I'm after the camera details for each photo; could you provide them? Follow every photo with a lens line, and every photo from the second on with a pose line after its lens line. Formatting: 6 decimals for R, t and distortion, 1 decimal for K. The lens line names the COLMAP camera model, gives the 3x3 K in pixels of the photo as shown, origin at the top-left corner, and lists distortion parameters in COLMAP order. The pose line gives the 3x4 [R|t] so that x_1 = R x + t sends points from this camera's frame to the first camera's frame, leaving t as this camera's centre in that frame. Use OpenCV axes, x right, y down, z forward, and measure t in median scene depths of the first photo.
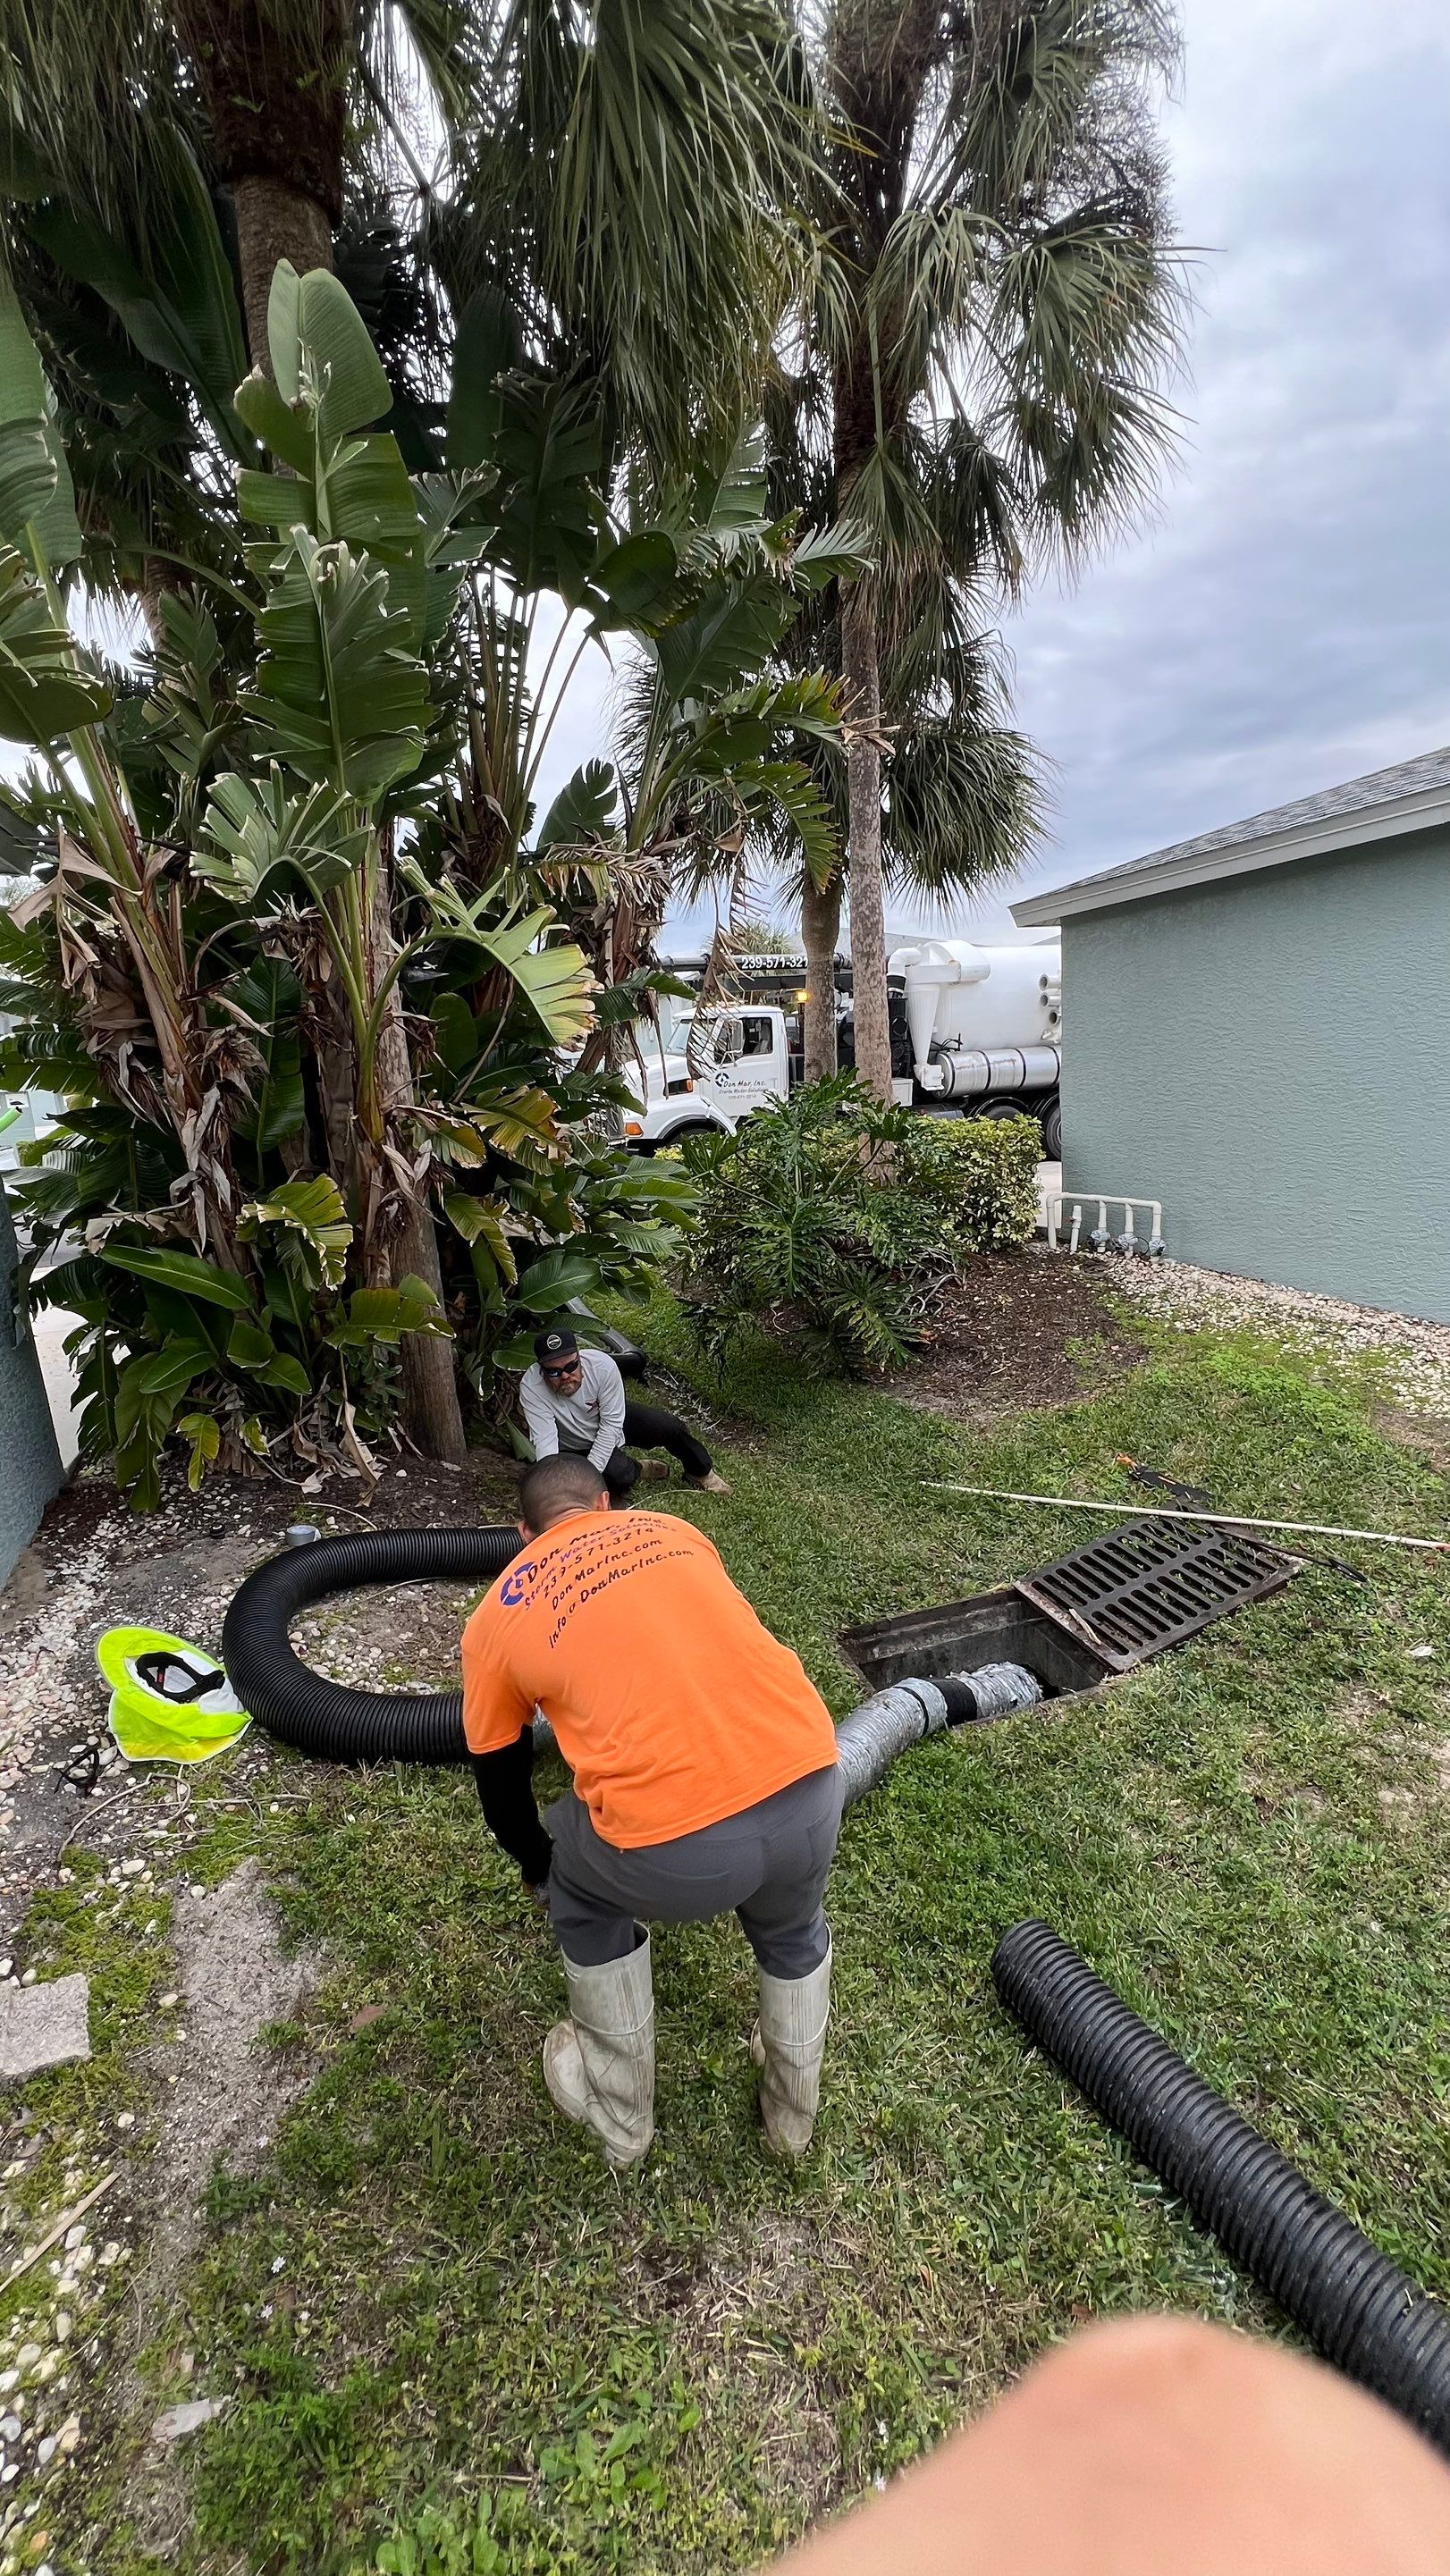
lens RADIAL K [[1017.8, 0, 734.2], [0, 1017.8, 1290.2], [0, 0, 1]] dist [-0.000231, -0.000238]
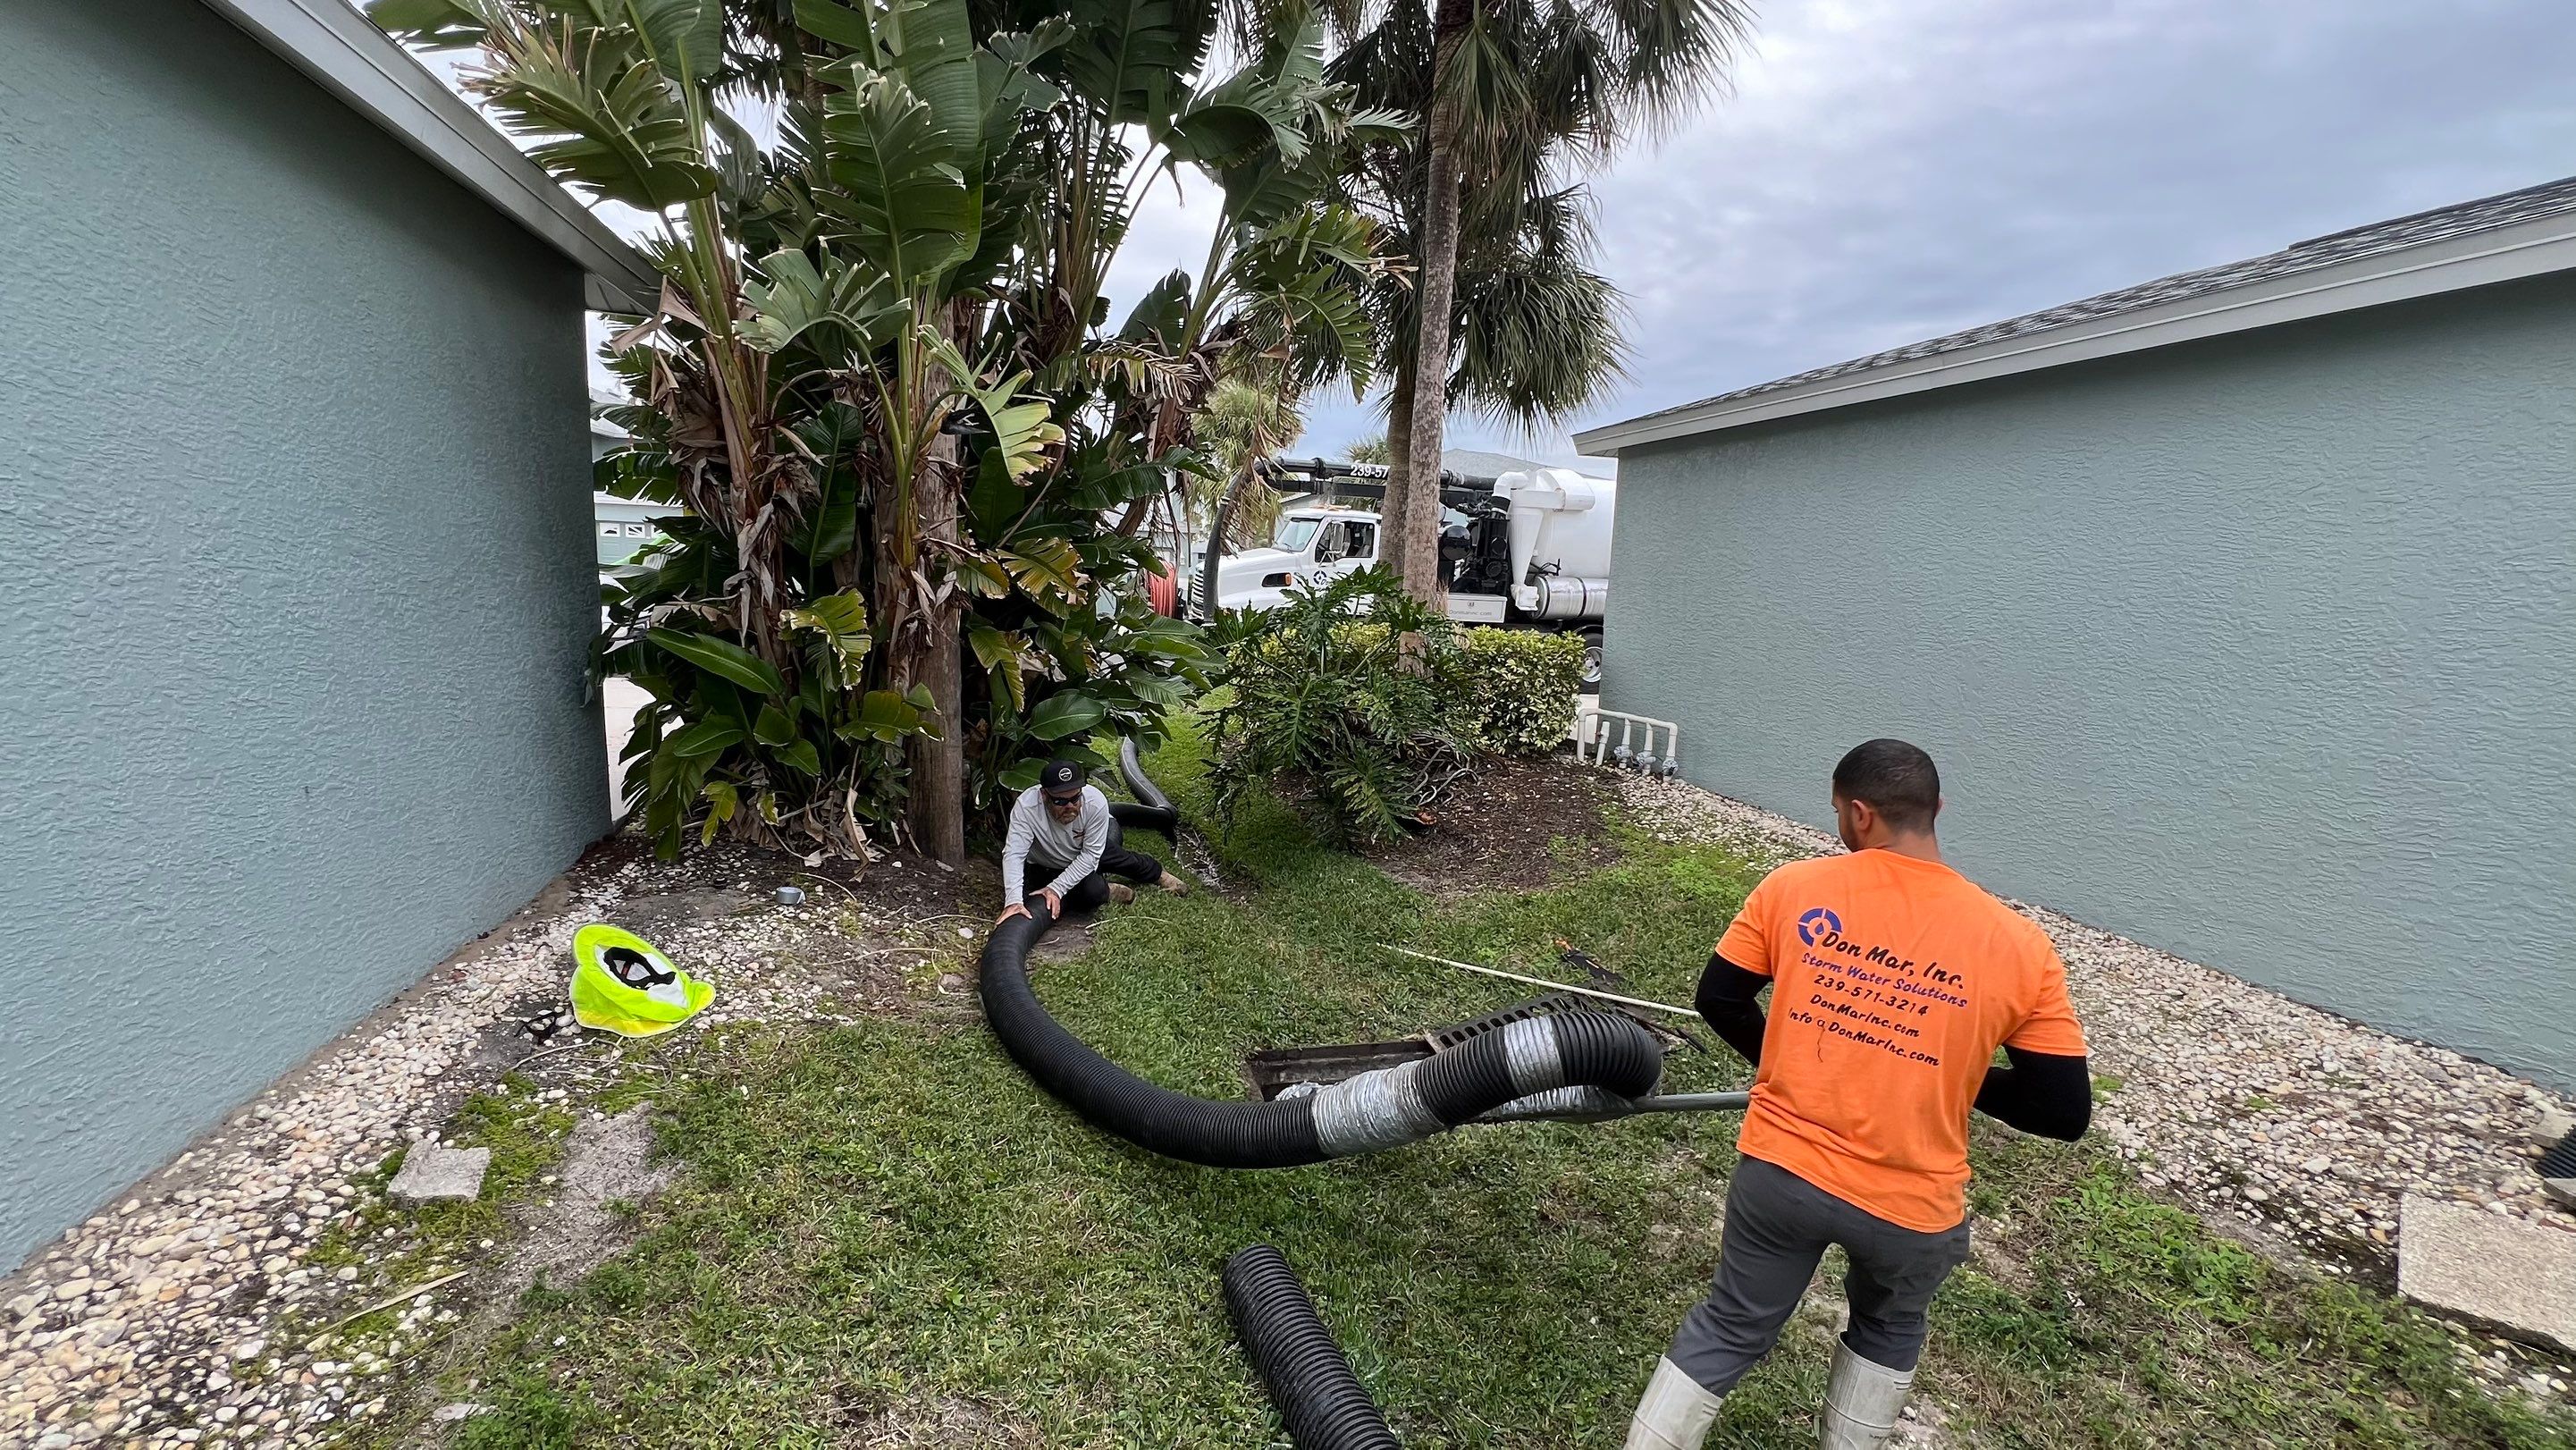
lens RADIAL K [[1017.8, 0, 1279.5], [0, 1017.8, 719.7], [0, 0, 1]] dist [-0.000231, -0.000238]
pose [[0.990414, 0.116348, -0.074451, 0.152106], [-0.121430, 0.990281, -0.067810, 0.046369], [0.065838, 0.076201, 0.994916, -0.097170]]
